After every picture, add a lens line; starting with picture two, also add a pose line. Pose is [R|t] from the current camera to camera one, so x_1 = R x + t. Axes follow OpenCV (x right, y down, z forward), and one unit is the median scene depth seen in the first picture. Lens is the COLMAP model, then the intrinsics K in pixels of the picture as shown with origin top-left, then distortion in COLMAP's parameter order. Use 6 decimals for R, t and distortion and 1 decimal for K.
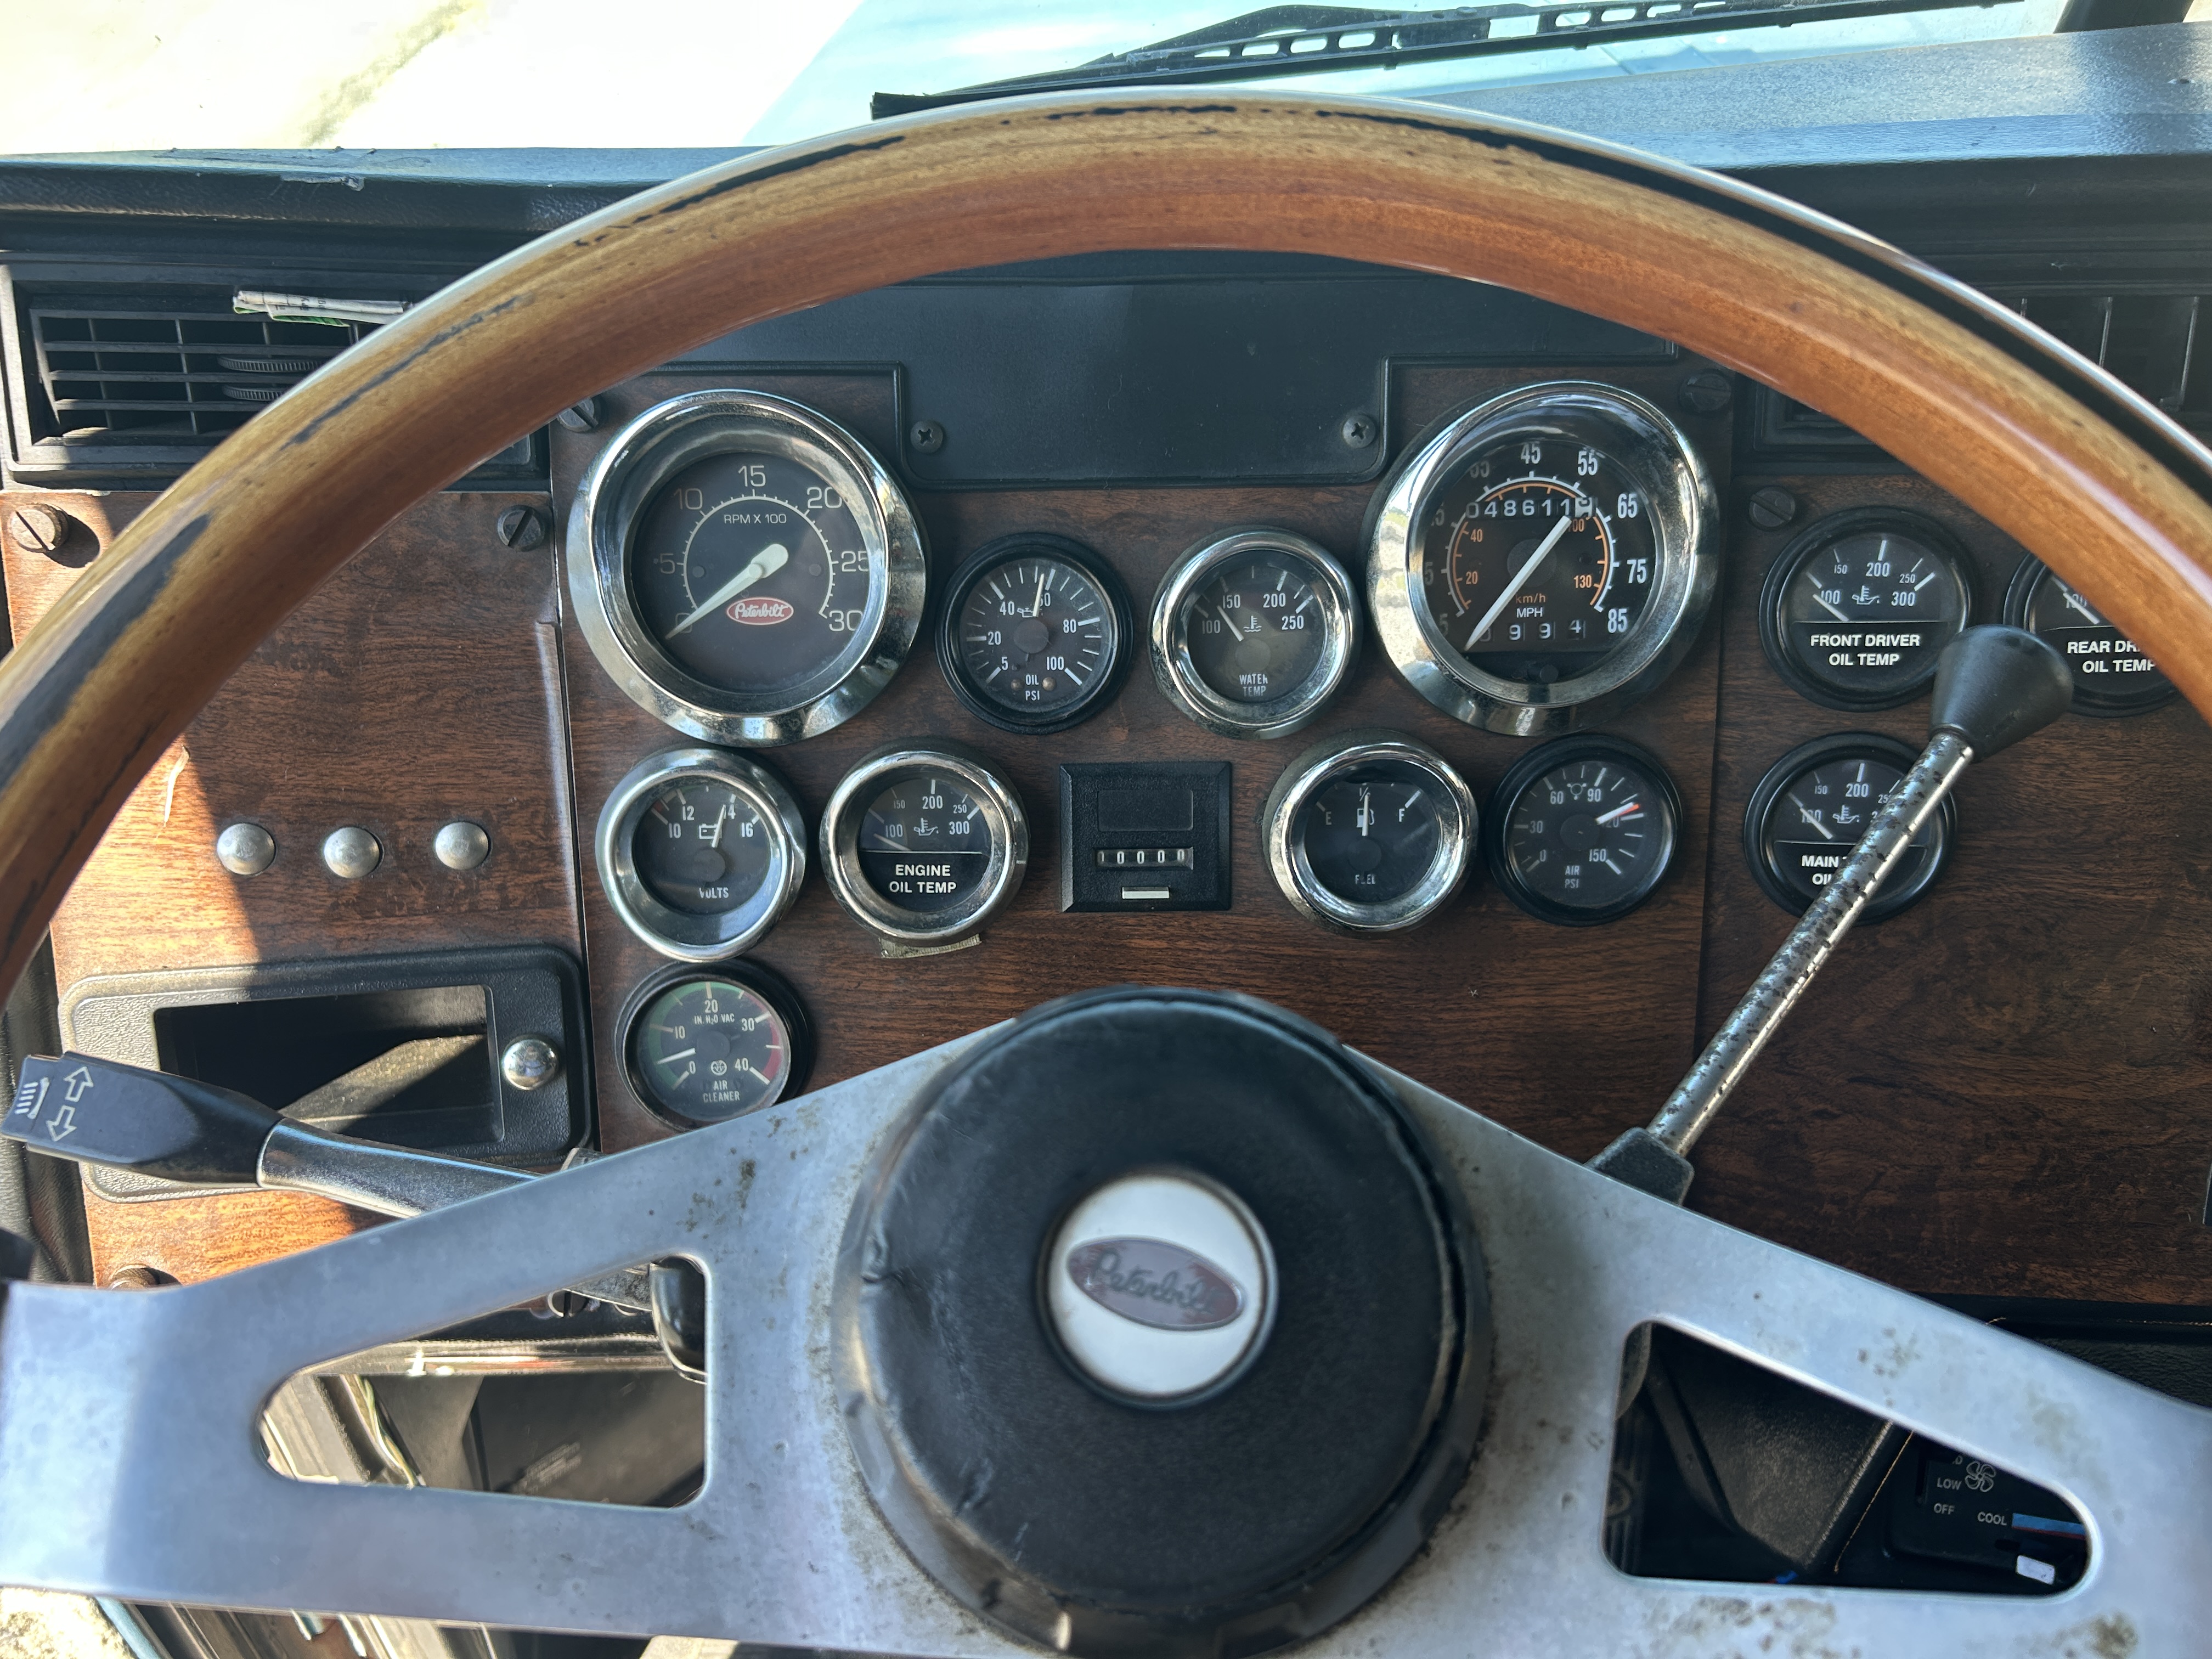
lens RADIAL K [[1672.9, 0, 1100.6], [0, 1672.9, 835.7], [0, 0, 1]] dist [0.019386, -0.013484]
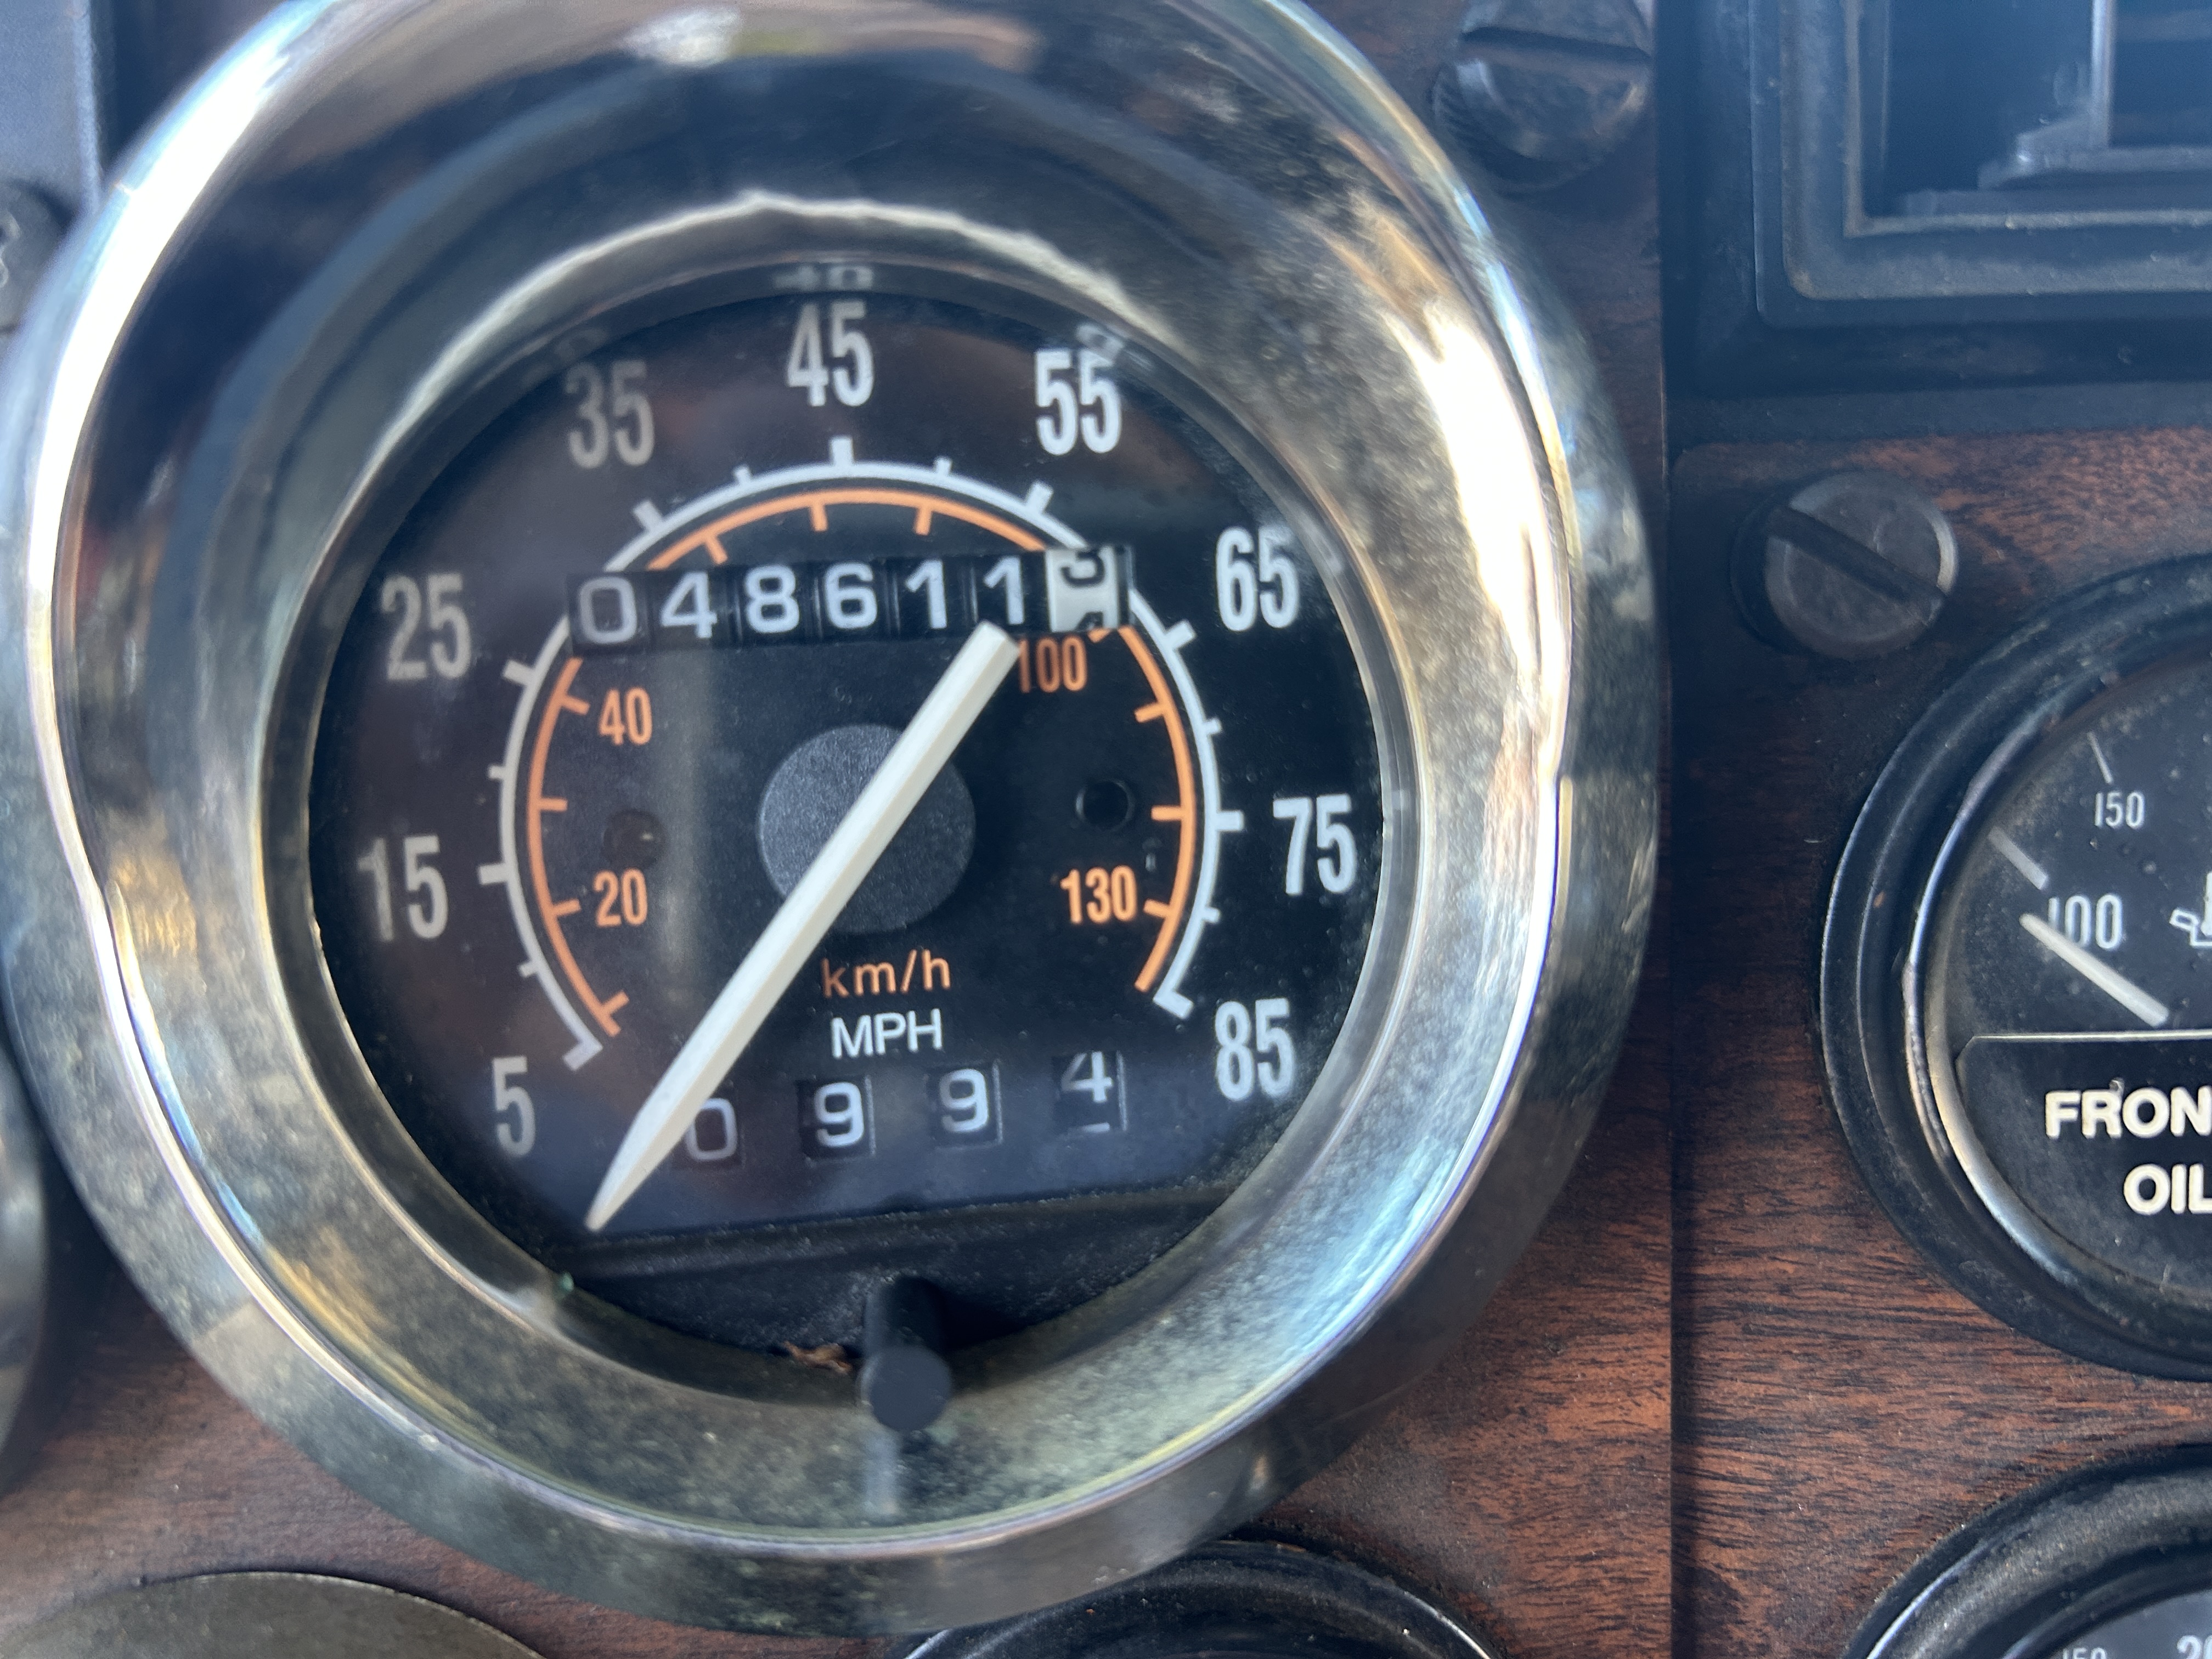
lens RADIAL K [[1672.9, 0, 1108.7], [0, 1672.9, 828.4], [0, 0, 1]] dist [0.019386, -0.013484]
pose [[0.992762, -0.037579, 0.114065, 0.263553], [0.049817, 0.993074, -0.106403, -0.136455], [-0.109277, 0.111315, 0.987759, 0.767329]]
